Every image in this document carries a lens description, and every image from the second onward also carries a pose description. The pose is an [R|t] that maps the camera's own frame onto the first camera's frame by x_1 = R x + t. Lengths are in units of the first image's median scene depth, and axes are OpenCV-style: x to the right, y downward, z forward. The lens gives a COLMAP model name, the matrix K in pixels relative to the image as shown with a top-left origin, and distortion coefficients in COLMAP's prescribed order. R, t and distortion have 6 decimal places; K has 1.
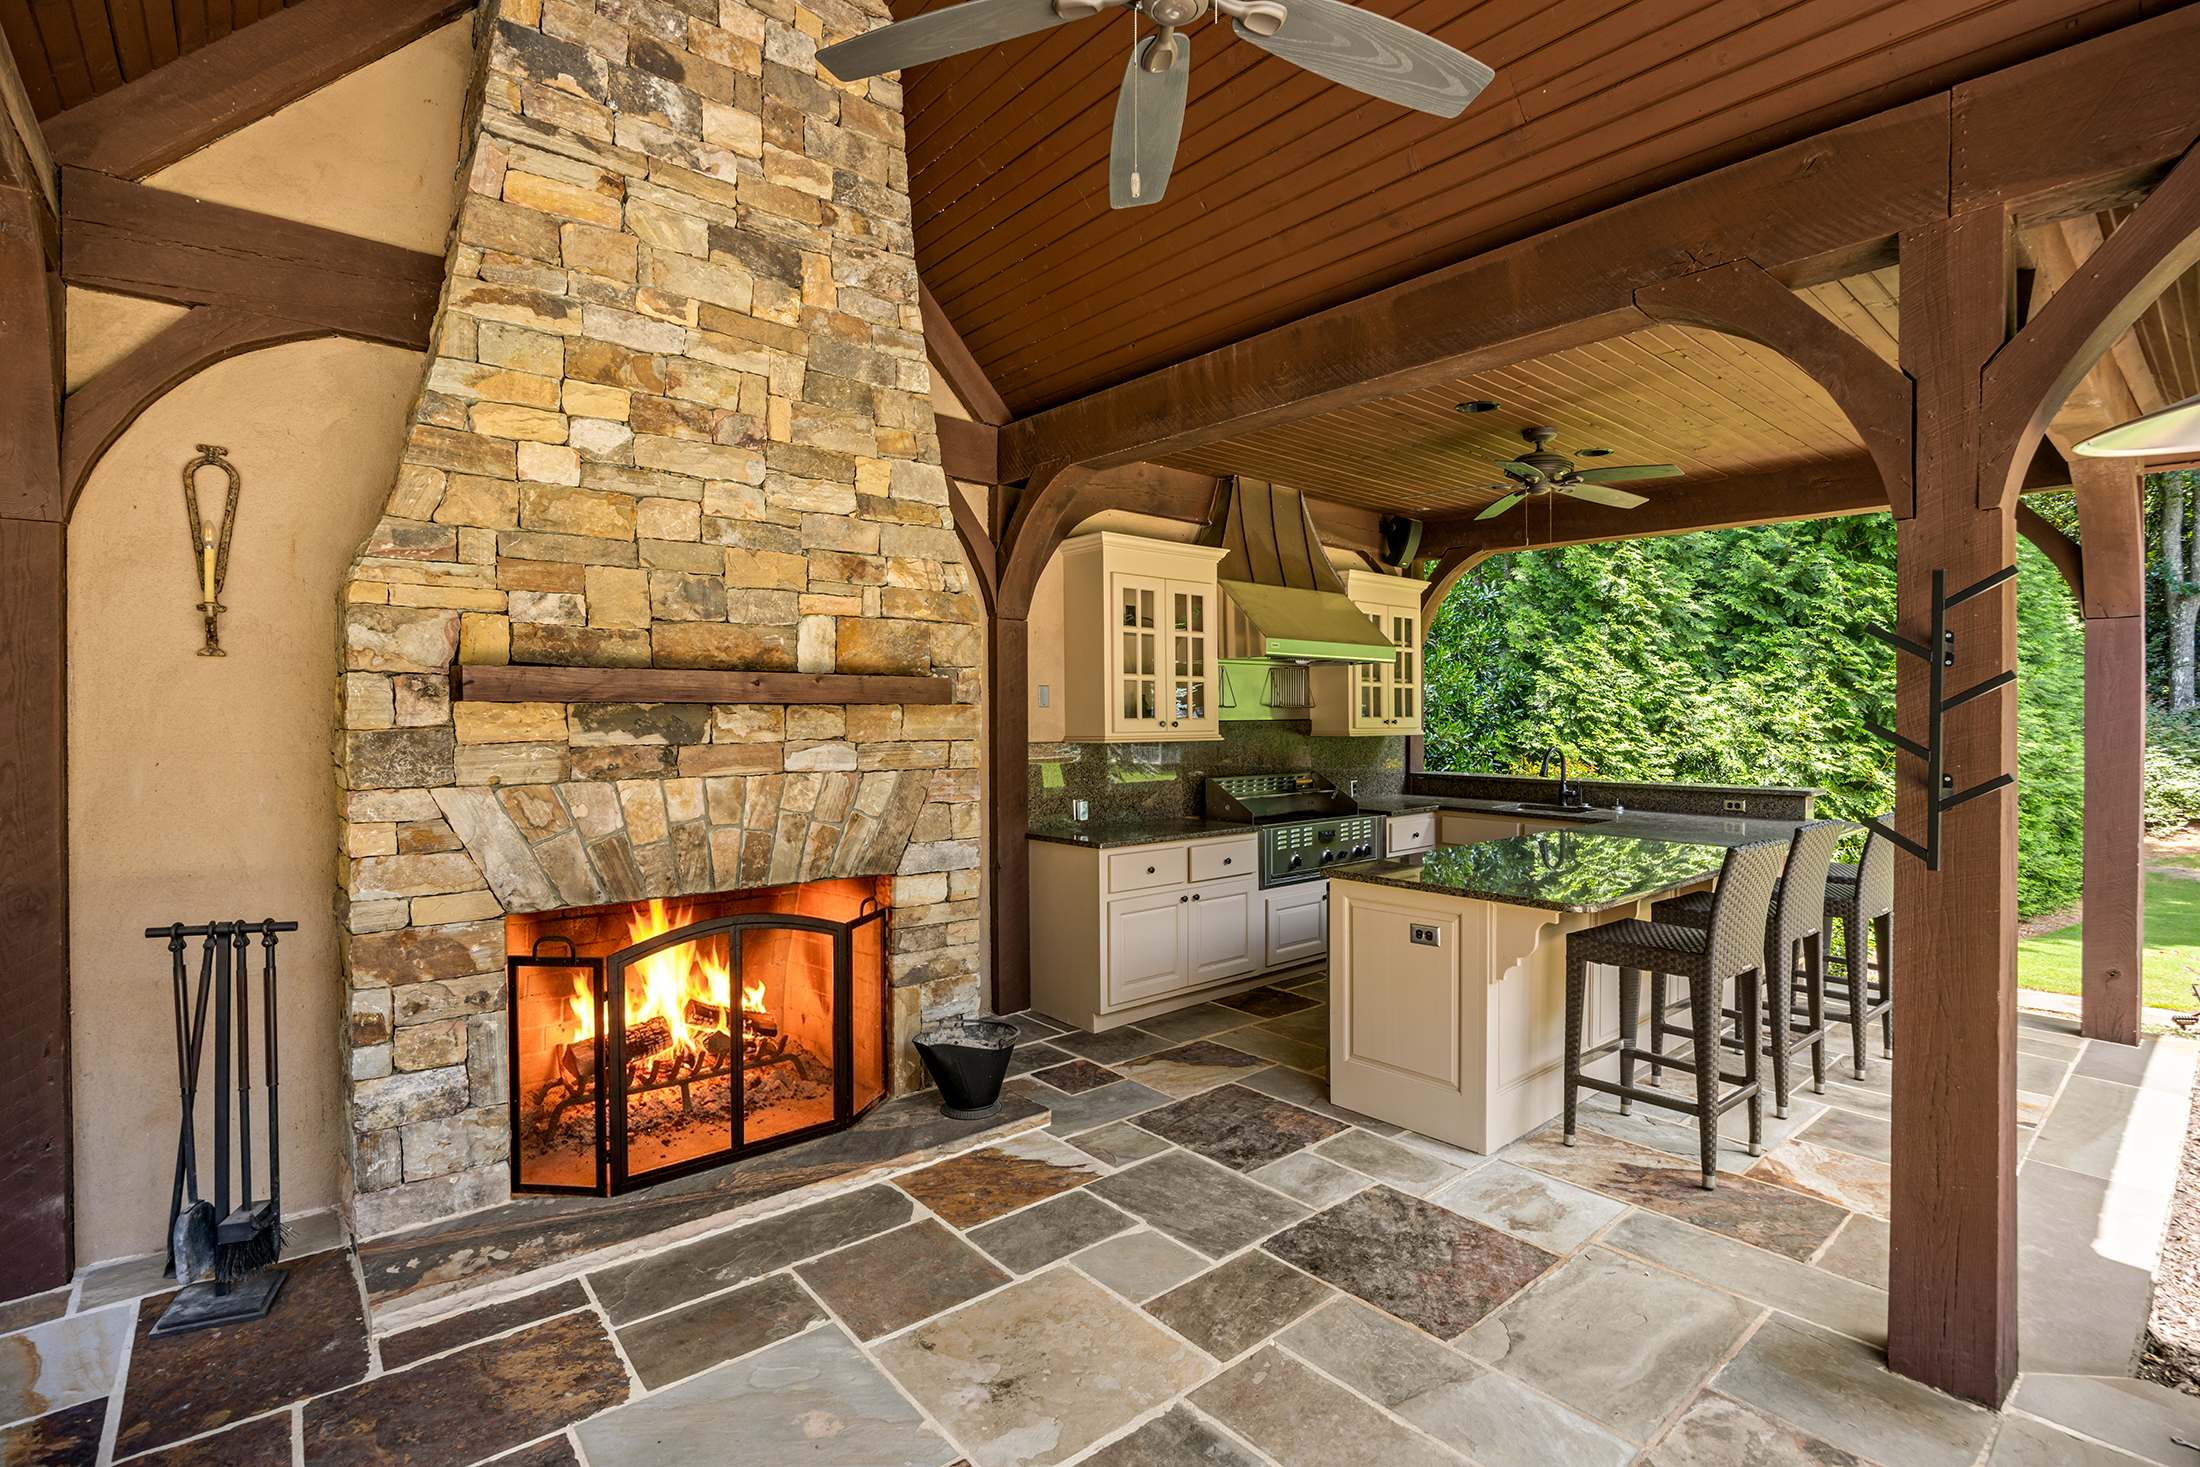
lens RADIAL K [[1032.5, 0, 1093.8], [0, 1032.5, 726.0], [0, 0, 1]] dist [-0.011074, 0.000685]
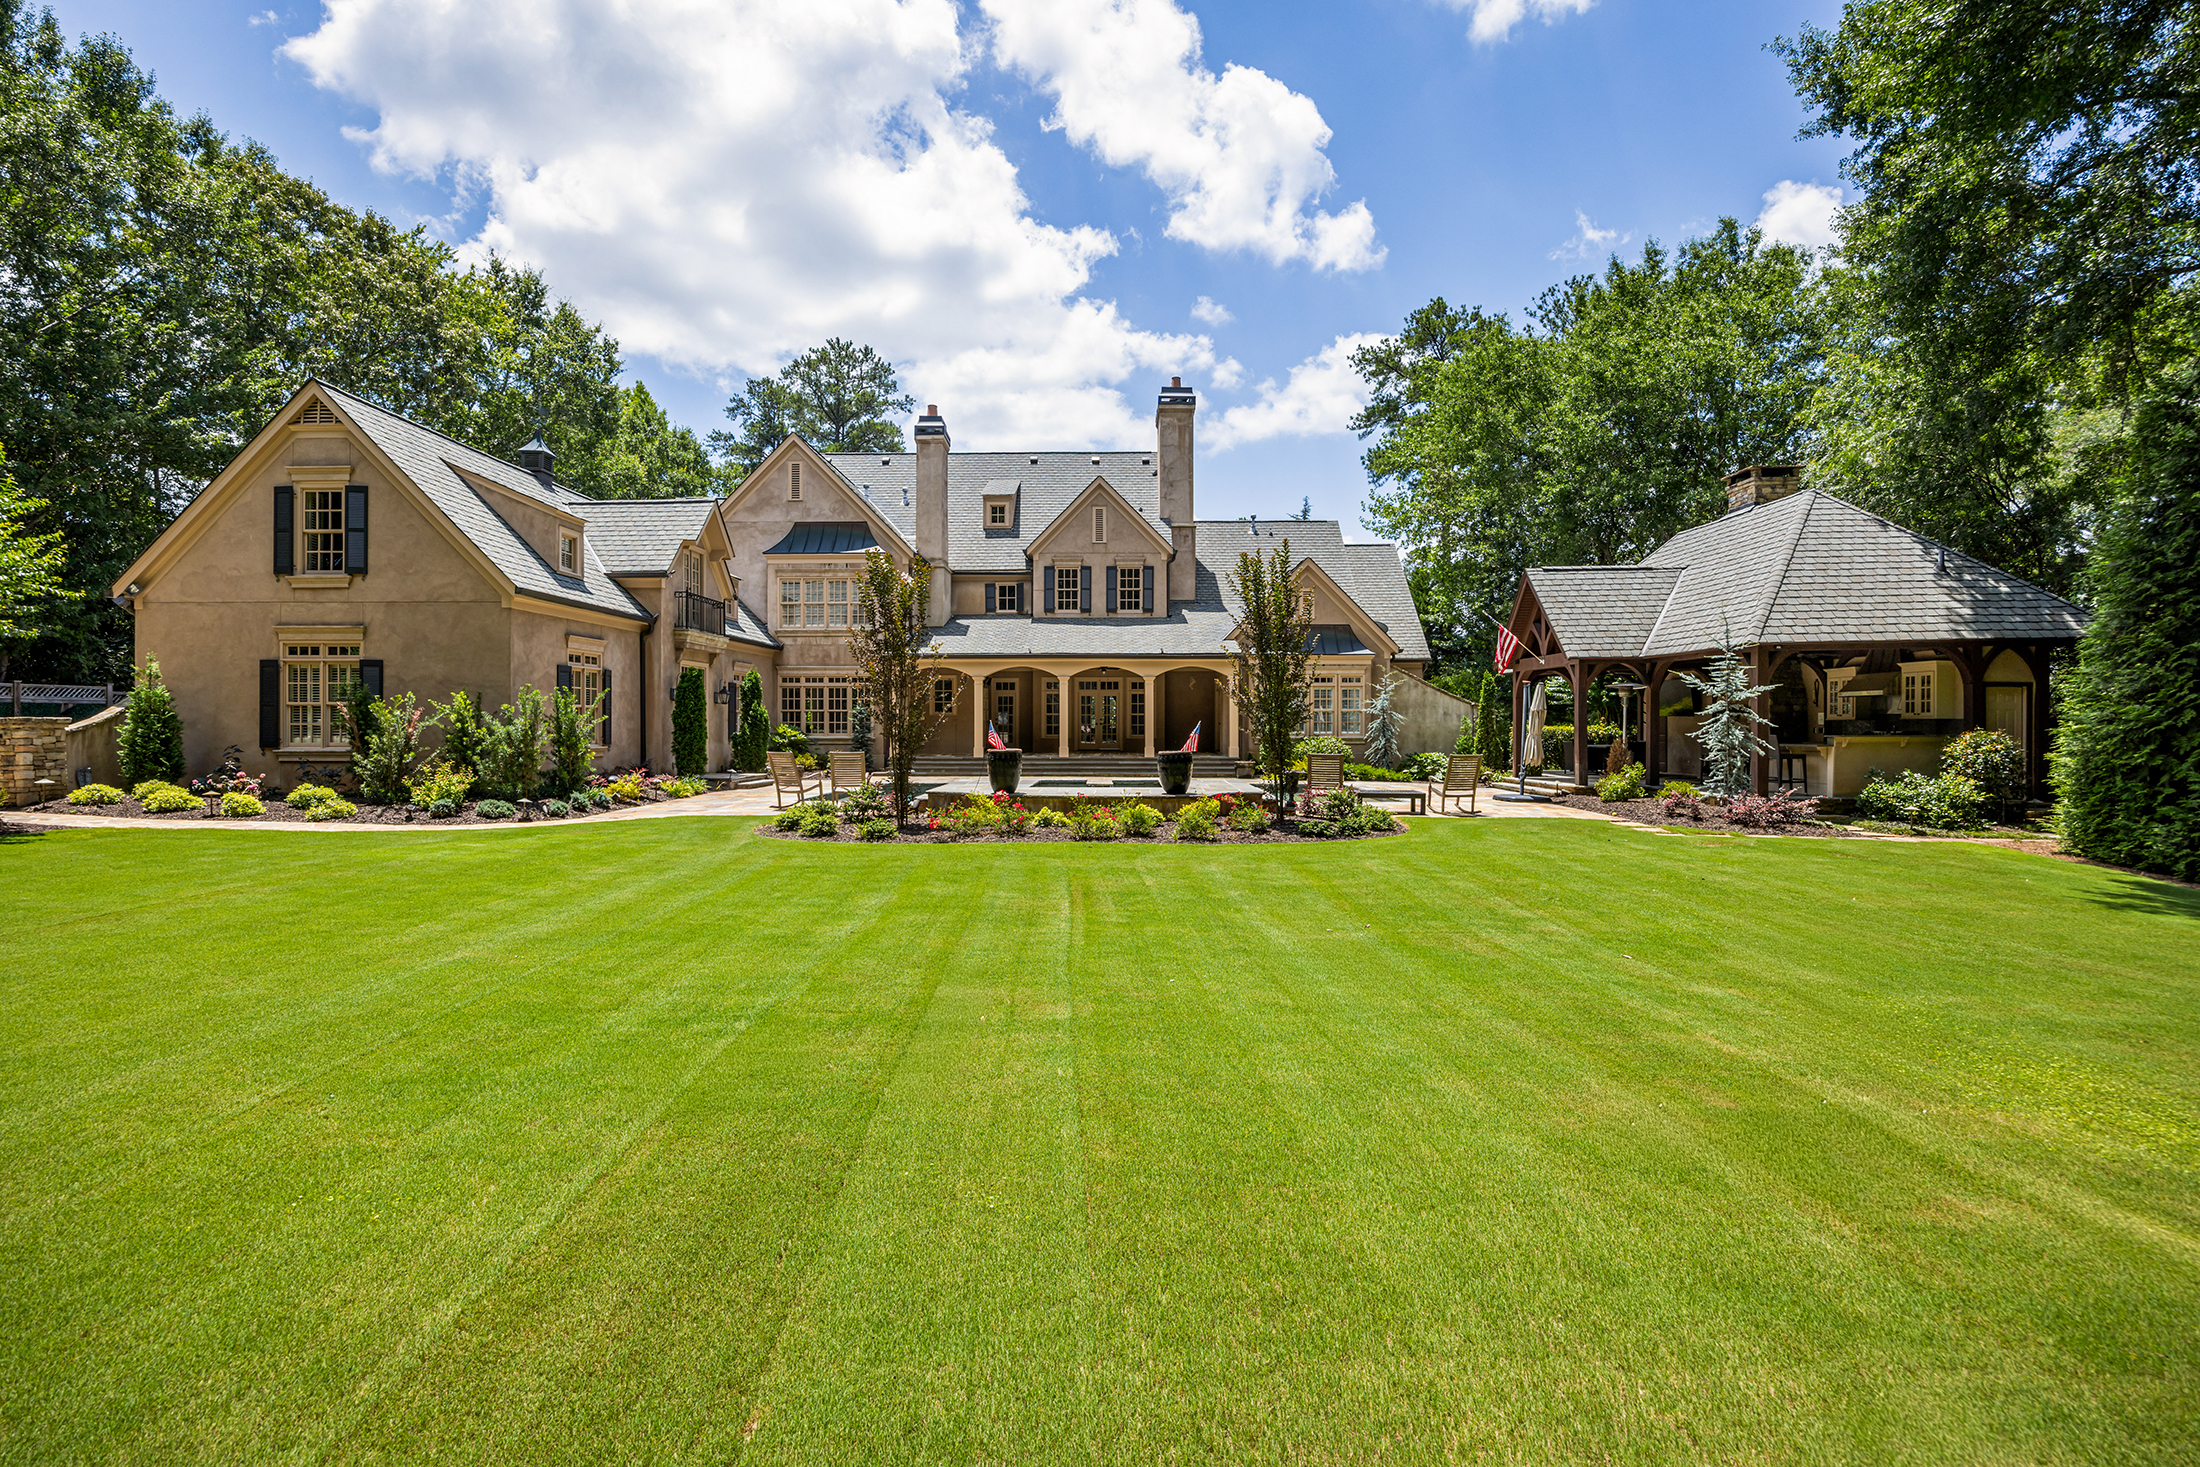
lens RADIAL K [[1032.5, 0, 1109.2], [0, 1032.5, 725.9], [0, 0, 1]] dist [-0.011074, 0.000685]
pose [[-0.657154, 0.001445, -0.753755, 7.968457], [-0.003517, 0.999981, 0.004984, 0.051371], [0.753748, 0.005926, -0.657136, 2.197015]]
